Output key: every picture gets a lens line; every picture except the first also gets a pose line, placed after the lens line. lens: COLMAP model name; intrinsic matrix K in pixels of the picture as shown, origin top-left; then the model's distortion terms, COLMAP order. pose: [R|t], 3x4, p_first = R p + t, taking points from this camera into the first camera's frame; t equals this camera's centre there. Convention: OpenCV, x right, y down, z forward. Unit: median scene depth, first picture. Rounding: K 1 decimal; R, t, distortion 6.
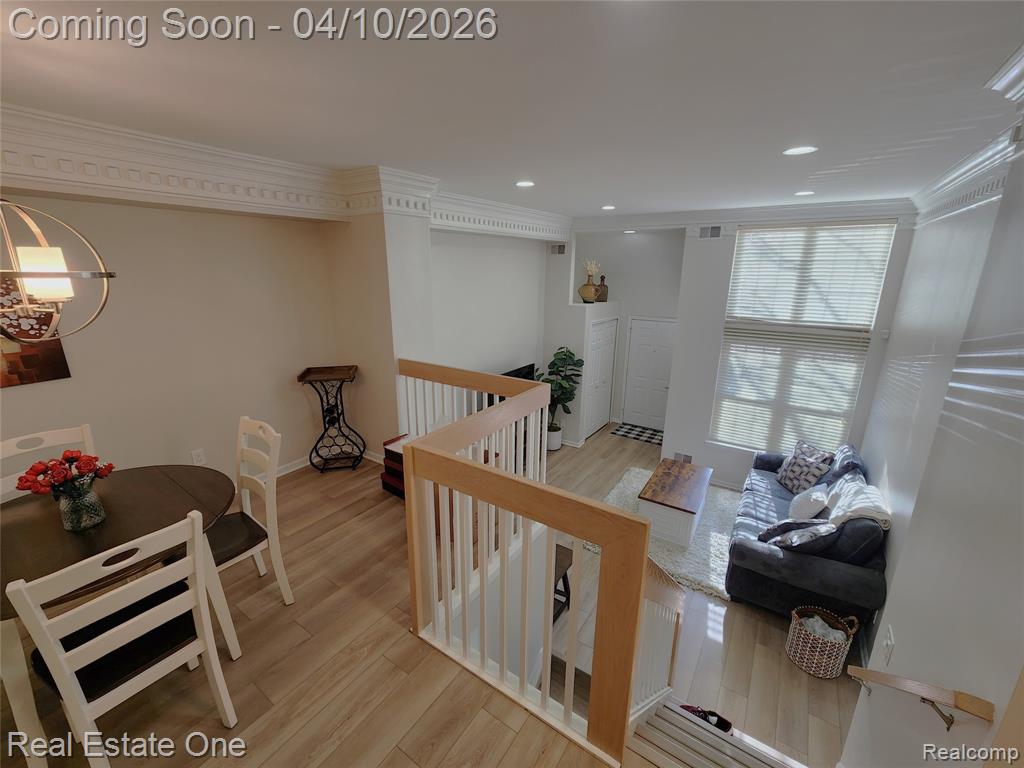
lens RADIAL K [[419.0, 0, 508.8], [0, 419.0, 384.5], [0, 0, 1]] dist [0.000571, -0.000096]
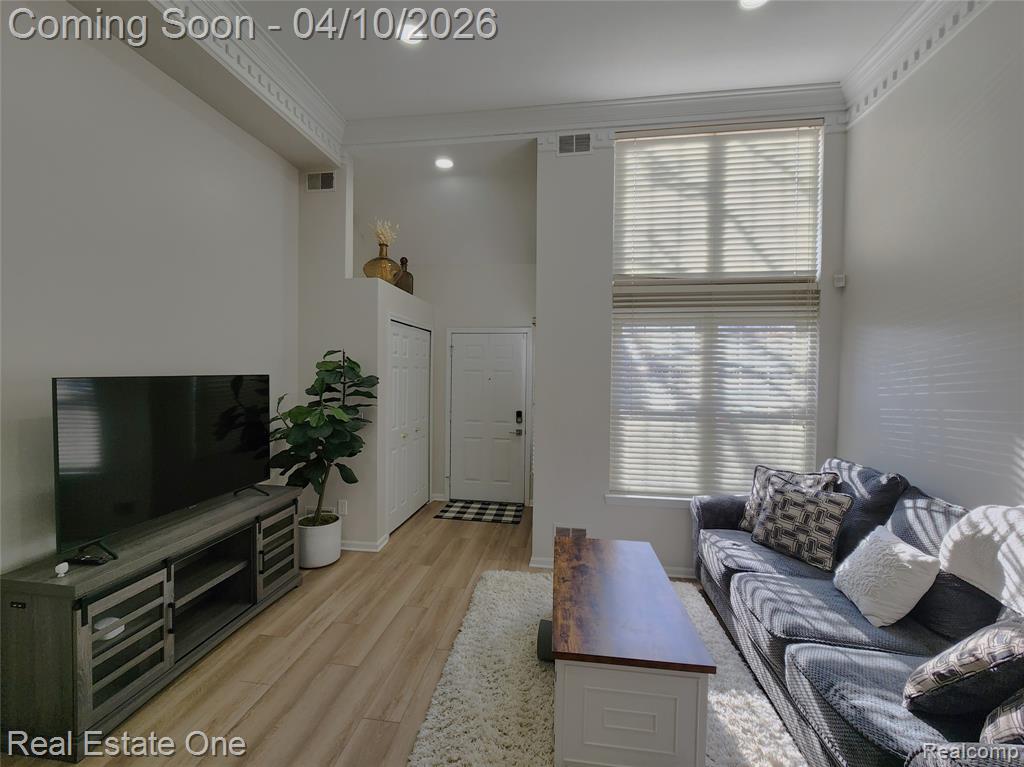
lens RADIAL K [[438.1, 0, 505.6], [0, 438.1, 384.3], [0, 0, 1]] dist [0.000129, -0.000085]
pose [[0.900533, -0.008700, 0.434700, 0.090404], [0.109107, 0.972330, -0.206568, 0.092892], [-0.420875, 0.233450, 0.876565, 0.488898]]
